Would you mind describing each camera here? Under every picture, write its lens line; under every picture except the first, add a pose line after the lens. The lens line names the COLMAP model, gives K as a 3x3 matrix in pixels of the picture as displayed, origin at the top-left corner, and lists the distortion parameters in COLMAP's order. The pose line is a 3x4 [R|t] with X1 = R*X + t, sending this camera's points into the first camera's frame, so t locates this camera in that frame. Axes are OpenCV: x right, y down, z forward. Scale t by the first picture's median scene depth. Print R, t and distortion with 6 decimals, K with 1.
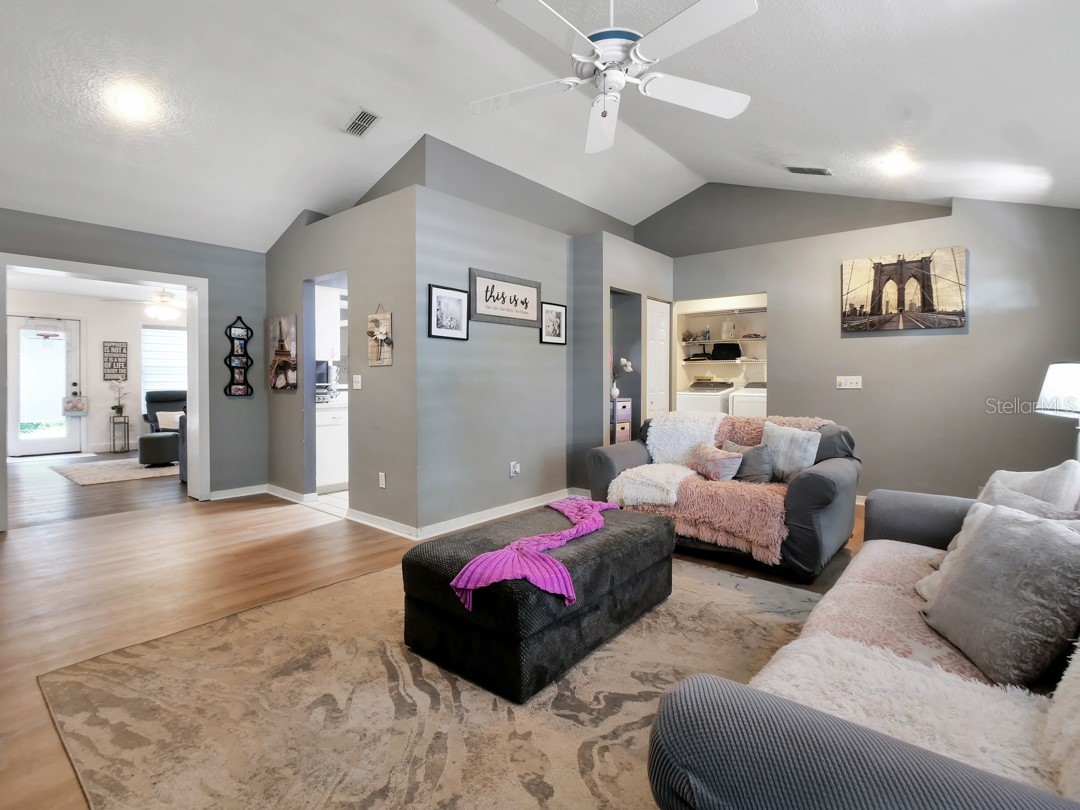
lens RADIAL K [[536.8, 0, 541.1], [0, 536.8, 389.5], [0, 0, 1]] dist [-0.008724, -0.000022]
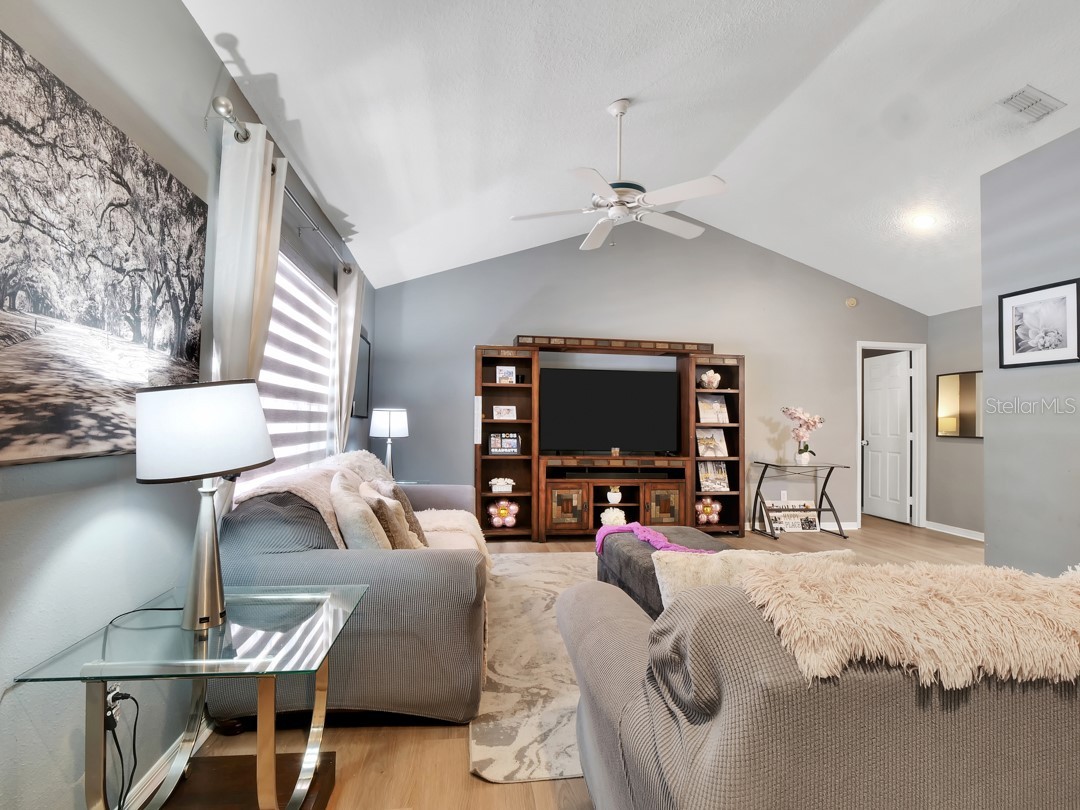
lens RADIAL K [[530.1, 0, 540.0], [0, 530.1, 405.0], [0, 0, 1]] dist [-0.010307, -0.000456]
pose [[-0.670781, -0.037596, -0.740702, 0.726050], [-0.030323, 0.999269, -0.023259, -0.011931], [0.741035, 0.006859, -0.671431, 0.997879]]
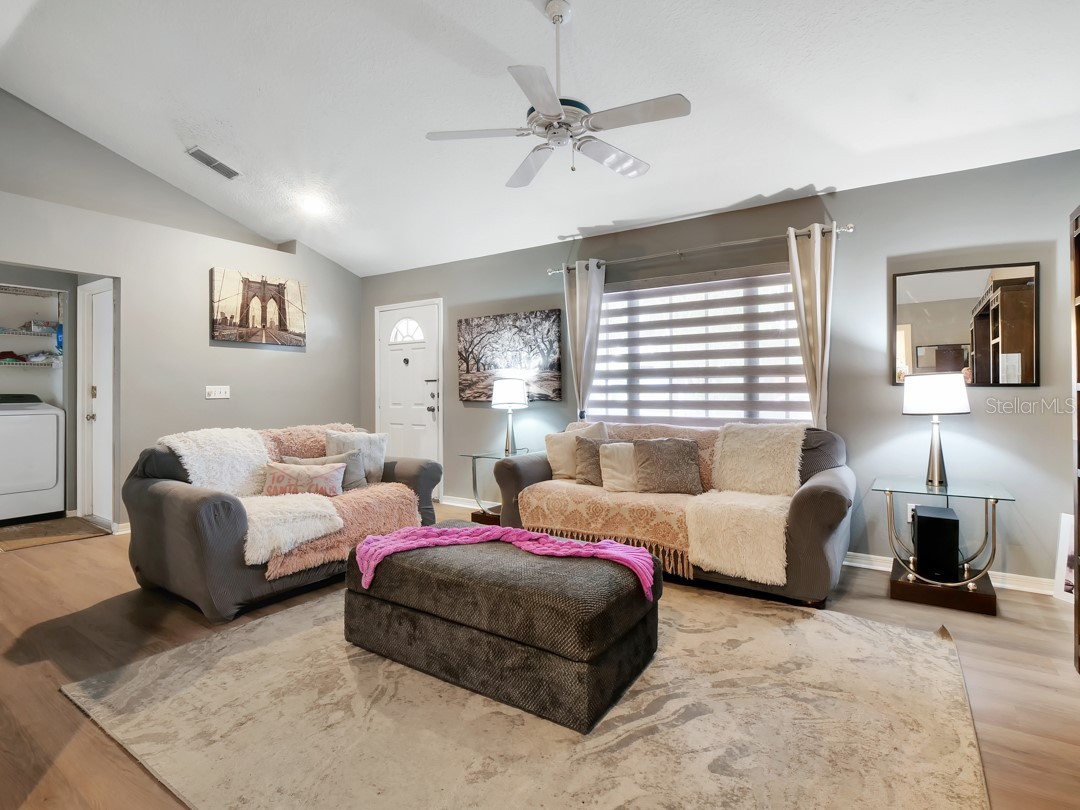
lens RADIAL K [[541.9, 0, 539.6], [0, 541.9, 388.8], [0, 0, 1]] dist [-0.008596, -0.000807]
pose [[-0.105262, -0.001061, 0.994444, -0.589284], [0.021953, 0.999753, 0.003391, -0.011895], [-0.994202, 0.022188, -0.105213, 0.658032]]
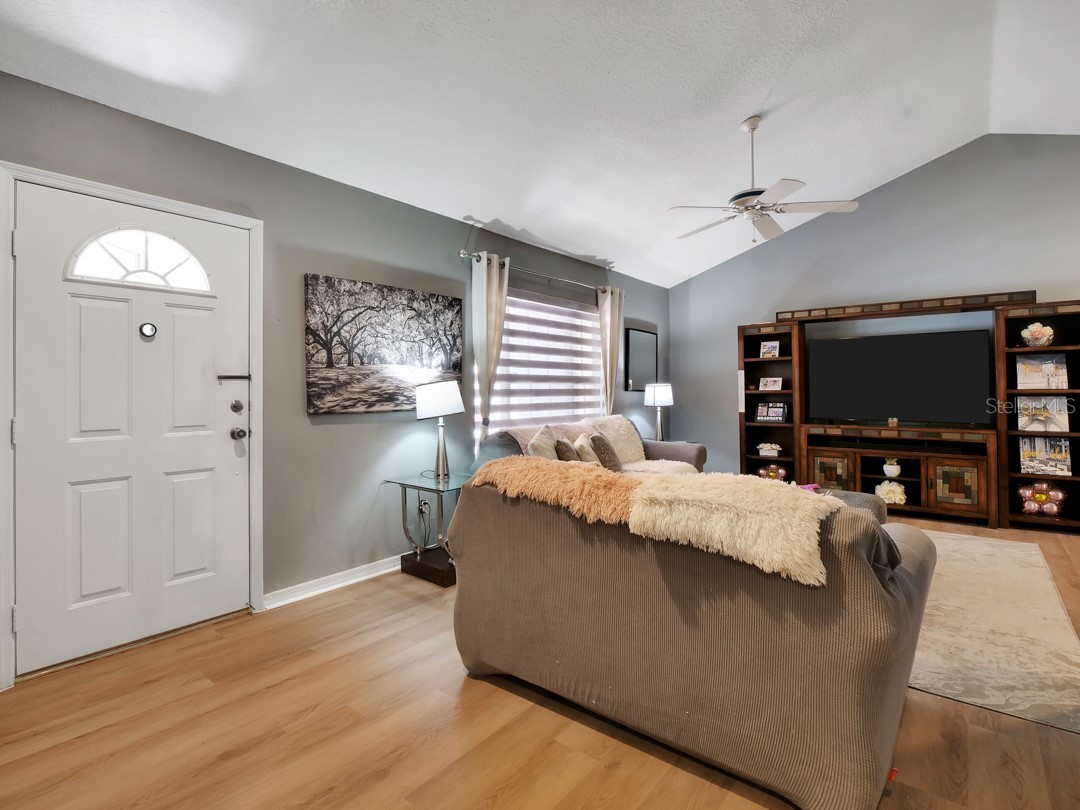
lens RADIAL K [[536.8, 0, 541.1], [0, 536.8, 389.5], [0, 0, 1]] dist [-0.008724, -0.000022]
pose [[-0.999875, 0.002629, -0.015617, 0.458877], [0.002412, 0.999901, 0.013888, -0.027560], [0.015652, 0.013849, -0.999782, 1.492959]]
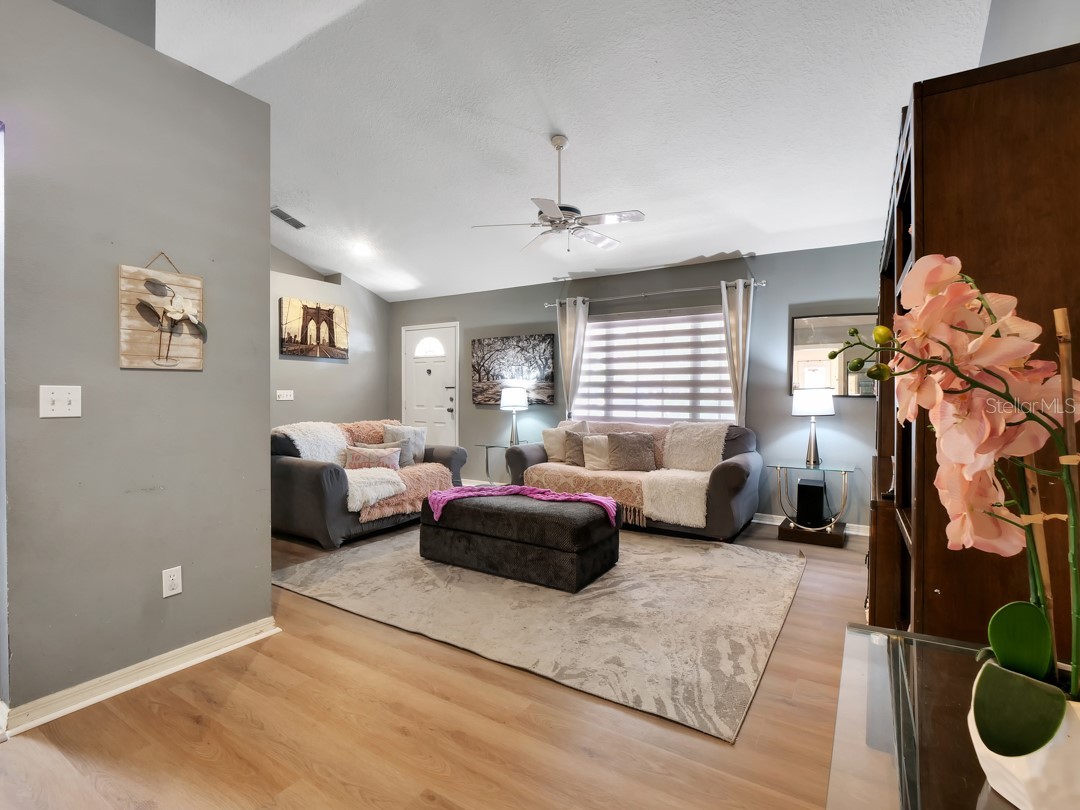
lens RADIAL K [[523.0, 0, 533.3], [0, 523.0, 409.0], [0, 0, 1]] dist [-0.003040, -0.000206]
pose [[-0.123728, -0.032490, 0.991784, -0.891689], [0.012500, 0.999334, 0.034297, -0.019621], [-0.992237, 0.016641, -0.123240, 0.729519]]
